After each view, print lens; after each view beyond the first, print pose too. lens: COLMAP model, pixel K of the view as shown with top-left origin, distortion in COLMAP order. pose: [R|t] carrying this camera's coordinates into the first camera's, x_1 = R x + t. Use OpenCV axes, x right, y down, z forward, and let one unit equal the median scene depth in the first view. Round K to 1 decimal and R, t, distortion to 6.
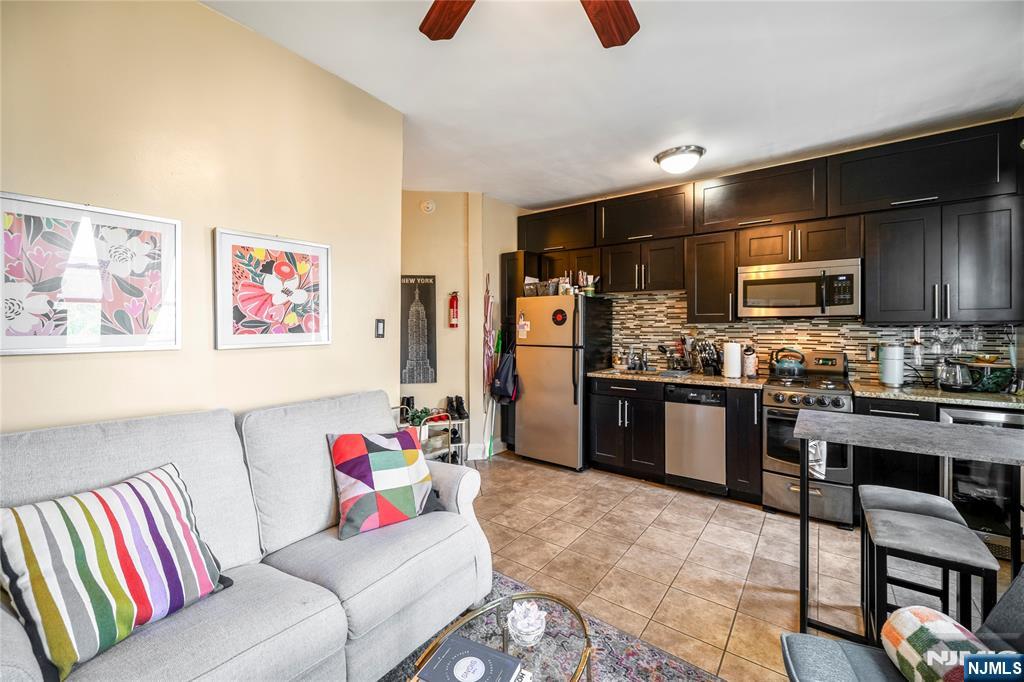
lens RADIAL K [[415.7, 0, 511.1], [0, 415.7, 327.6], [0, 0, 1]] dist [0.000288, -0.000214]
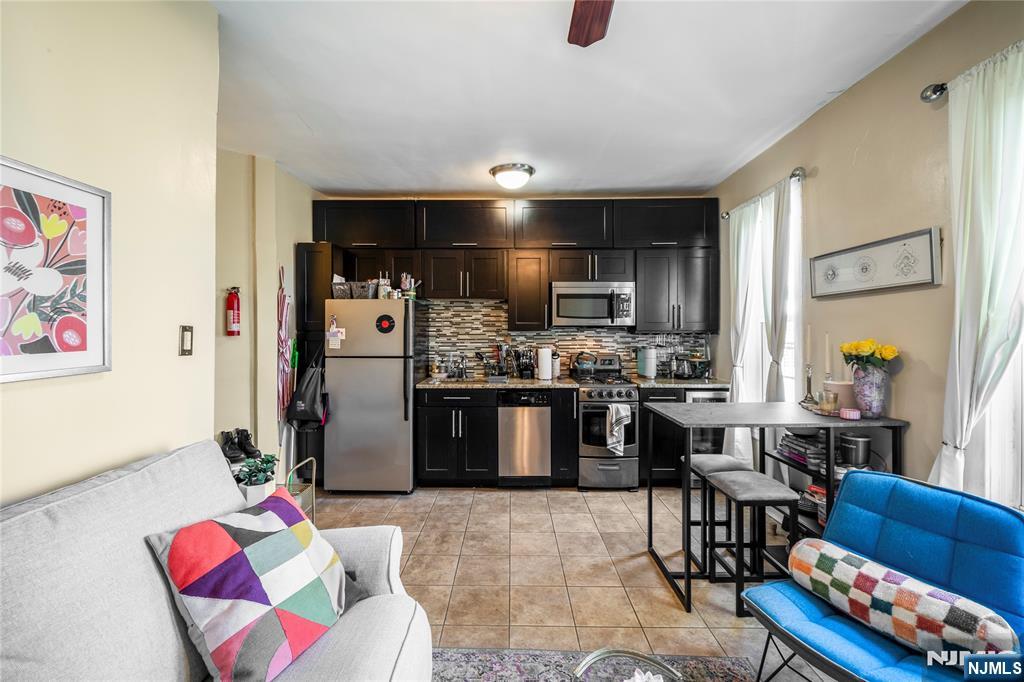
lens RADIAL K [[411.8, 0, 507.2], [0, 411.8, 333.1], [0, 0, 1]] dist [0.000485, -0.003827]
pose [[0.809059, -0.001761, 0.587725, -0.215296], [0.001080, 0.999998, 0.001510, -0.007343], [-0.587726, -0.000587, 0.809060, 0.161854]]
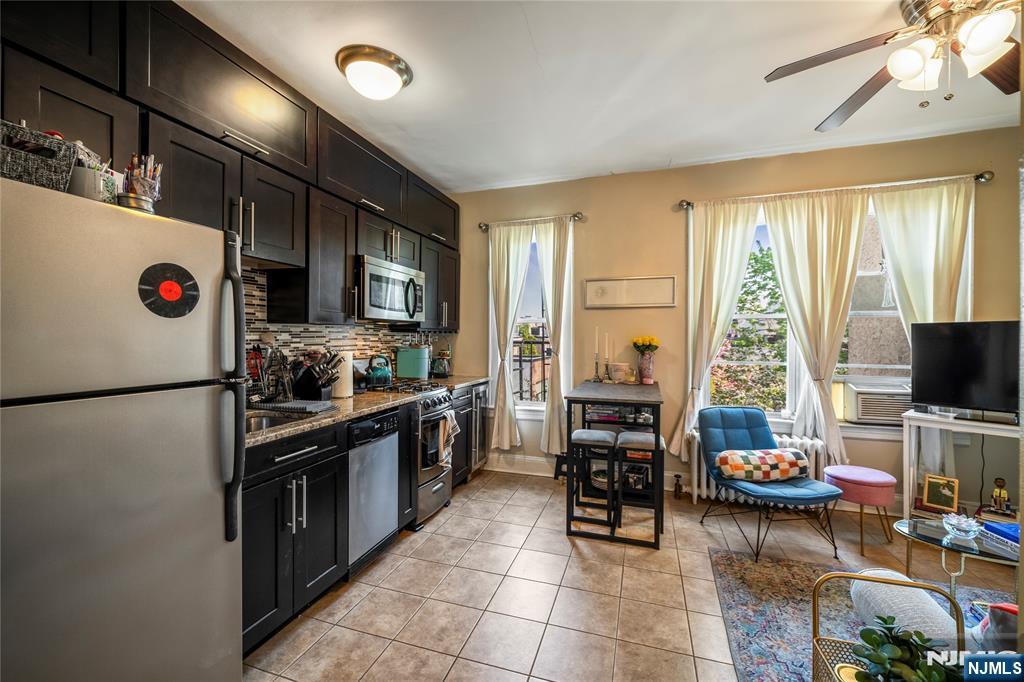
lens RADIAL K [[410.0, 0, 508.1], [0, 410.0, 338.4], [0, 0, 1]] dist [-0.000024, 0.000056]
pose [[-0.310265, -0.006564, 0.950627, -0.281567], [-0.007233, 0.999964, 0.004544, 0.008256], [-0.950623, -0.005466, -0.310301, 0.980321]]
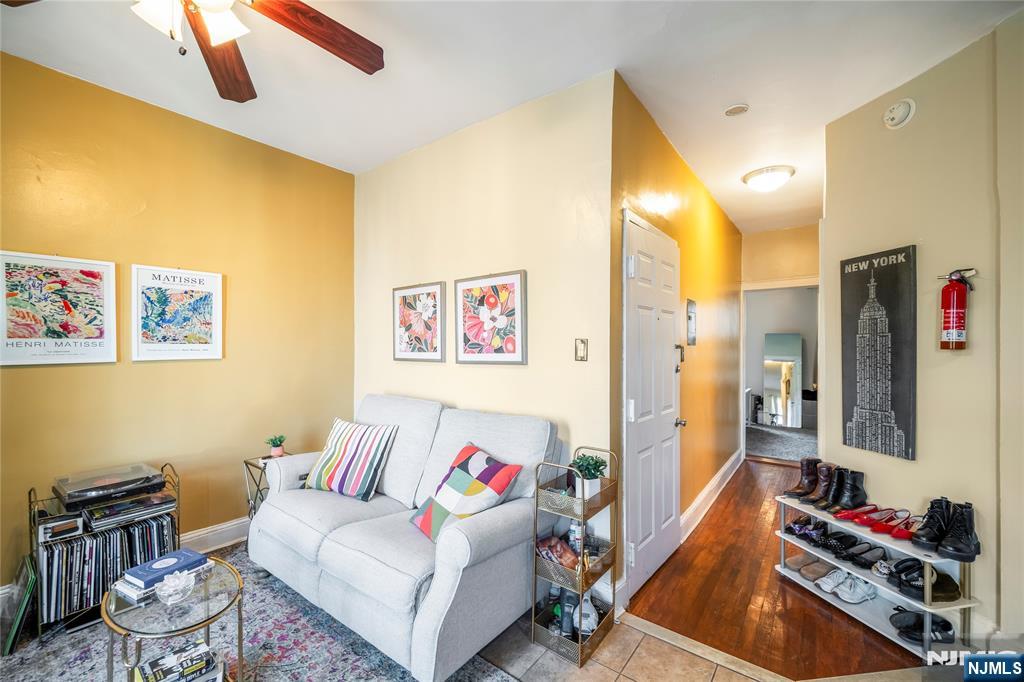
lens RADIAL K [[421.2, 0, 504.1], [0, 421.2, 347.8], [0, 0, 1]] dist [-0.001401, -0.000157]
pose [[-0.022490, 0.000771, -0.999747, 0.409385], [-0.002329, 0.999997, 0.000824, -0.002113], [0.999744, 0.002347, -0.022488, 0.642775]]
